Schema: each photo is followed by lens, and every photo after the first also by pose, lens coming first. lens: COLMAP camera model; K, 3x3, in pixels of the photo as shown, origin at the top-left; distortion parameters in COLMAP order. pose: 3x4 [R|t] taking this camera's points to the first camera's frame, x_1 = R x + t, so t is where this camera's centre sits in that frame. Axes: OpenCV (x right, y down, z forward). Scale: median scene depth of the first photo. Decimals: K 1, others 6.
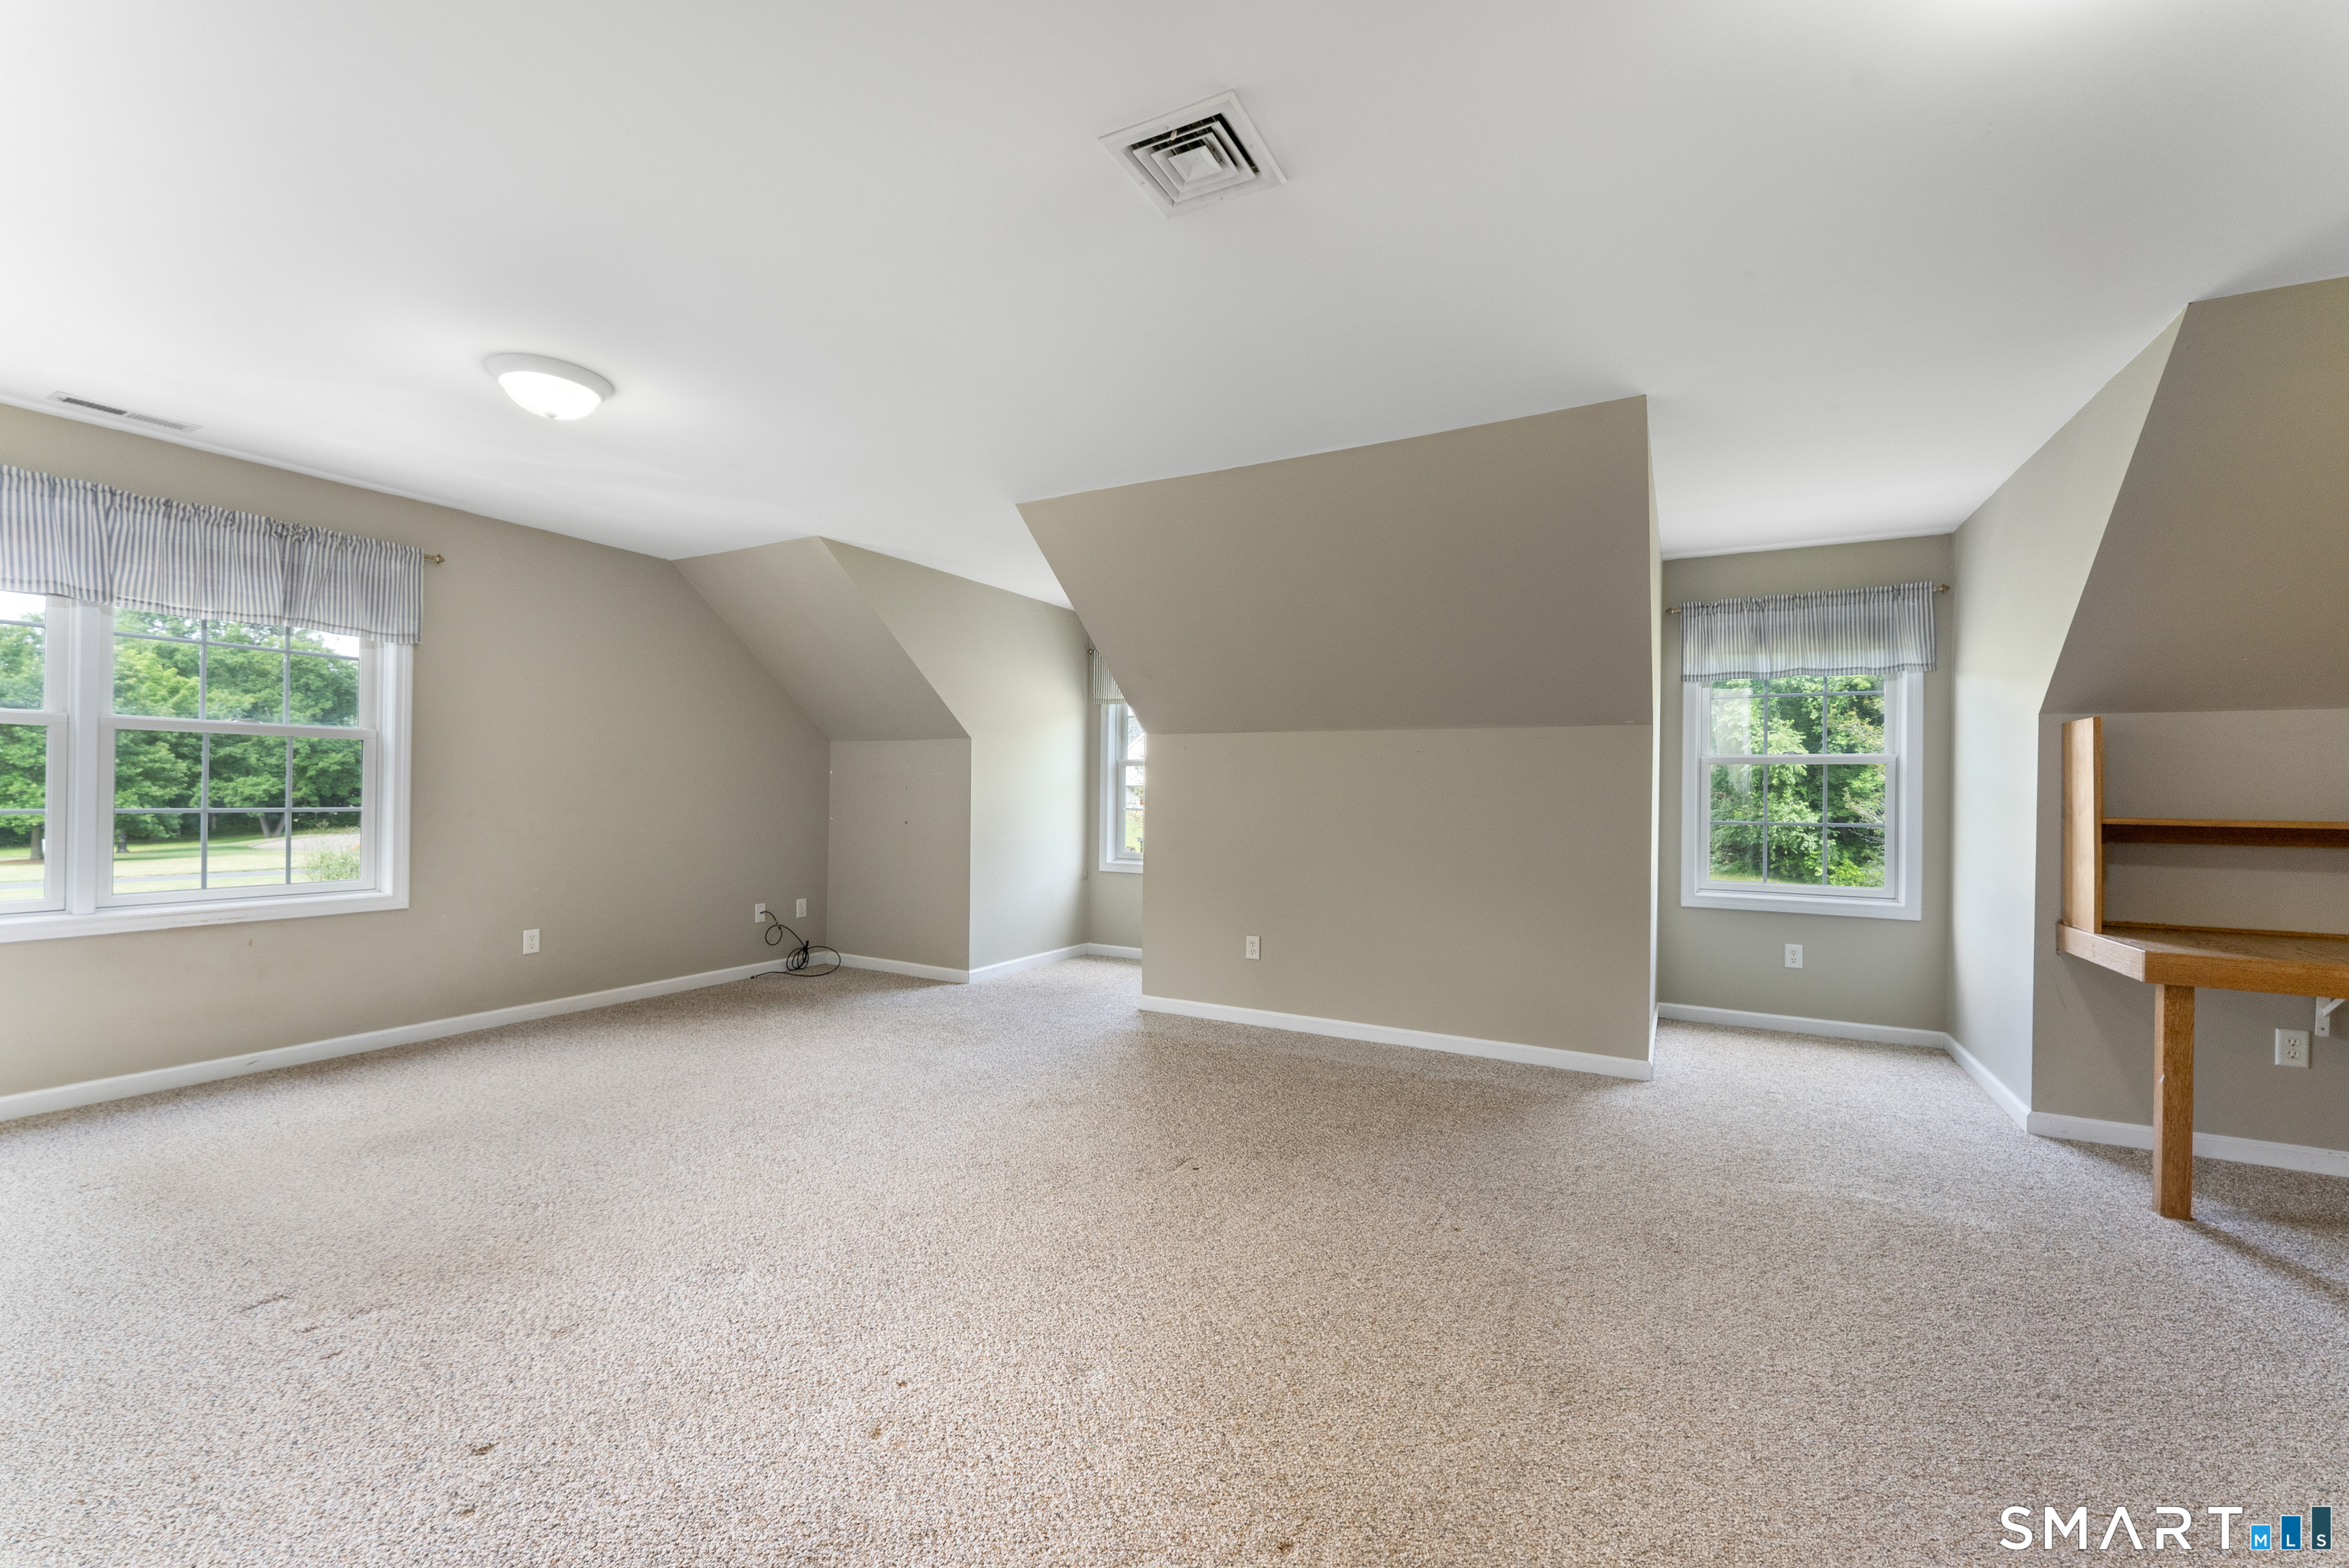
lens RADIAL K [[942.7, 0, 1150.3], [0, 942.7, 789.8], [0, 0, 1]] dist [0.000292, -0.001201]
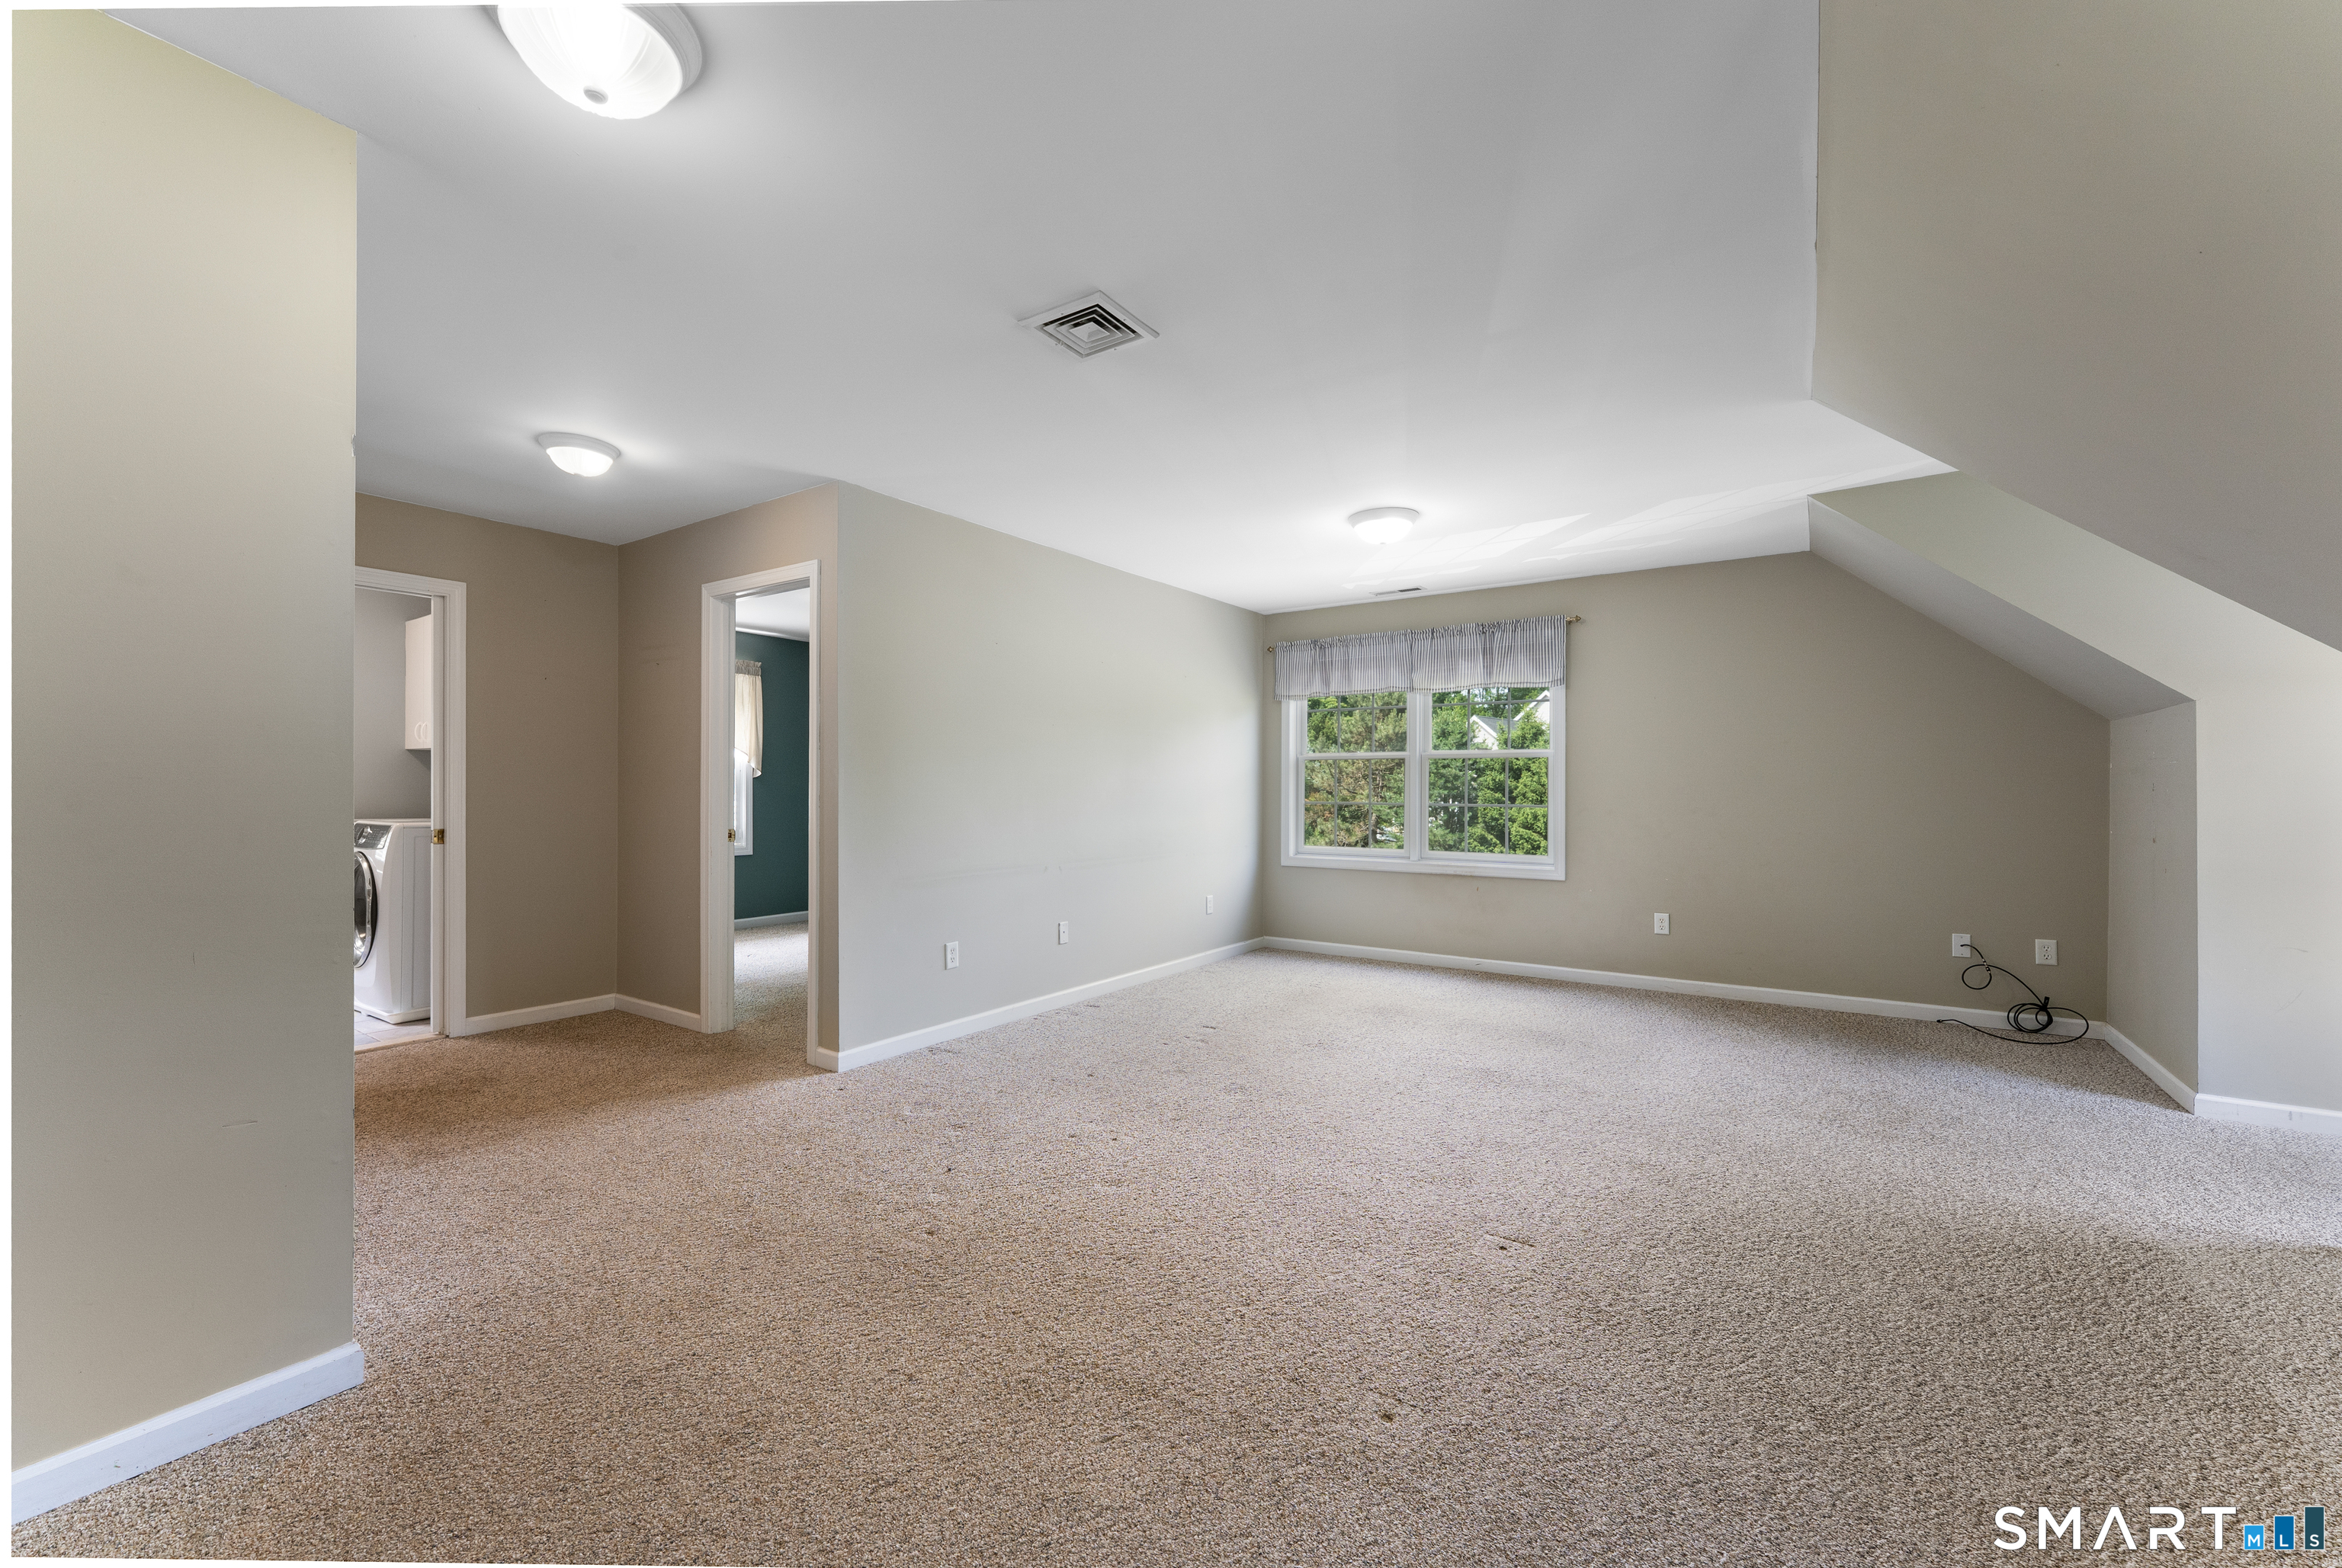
lens RADIAL K [[939.9, 0, 1147.7], [0, 939.9, 789.9], [0, 0, 1]] dist [0.000292, -0.001201]
pose [[-0.100980, -0.012283, -0.994813, 0.583374], [0.000272, 0.999923, -0.012373, 0.011024], [0.994888, -0.001520, -0.100969, 0.508961]]
